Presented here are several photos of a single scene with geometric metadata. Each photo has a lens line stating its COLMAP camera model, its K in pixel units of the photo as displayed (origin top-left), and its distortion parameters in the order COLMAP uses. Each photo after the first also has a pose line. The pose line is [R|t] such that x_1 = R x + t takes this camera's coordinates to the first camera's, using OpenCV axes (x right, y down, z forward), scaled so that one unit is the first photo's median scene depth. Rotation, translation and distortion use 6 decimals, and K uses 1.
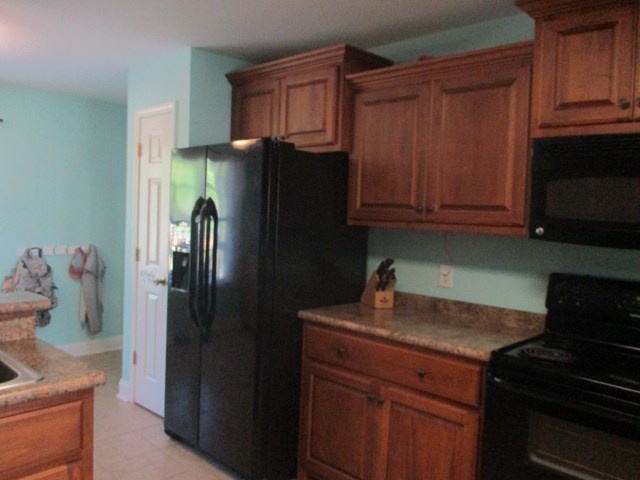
lens RADIAL K [[534.8, 0, 319.3], [0, 534.8, 233.7], [0, 0, 1]] dist [-0.002257, -0.007195]
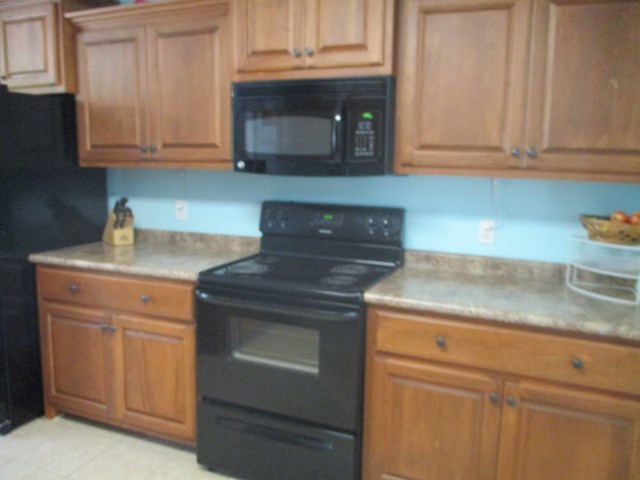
lens RADIAL K [[534.8, 0, 301.8], [0, 534.8, 227.0], [0, 0, 1]] dist [-0.002257, -0.007195]
pose [[0.942215, -0.078112, 0.325774, 0.125977], [0.045532, 0.993273, 0.106471, 0.009247], [-0.331899, -0.085486, 0.939433, -0.112498]]
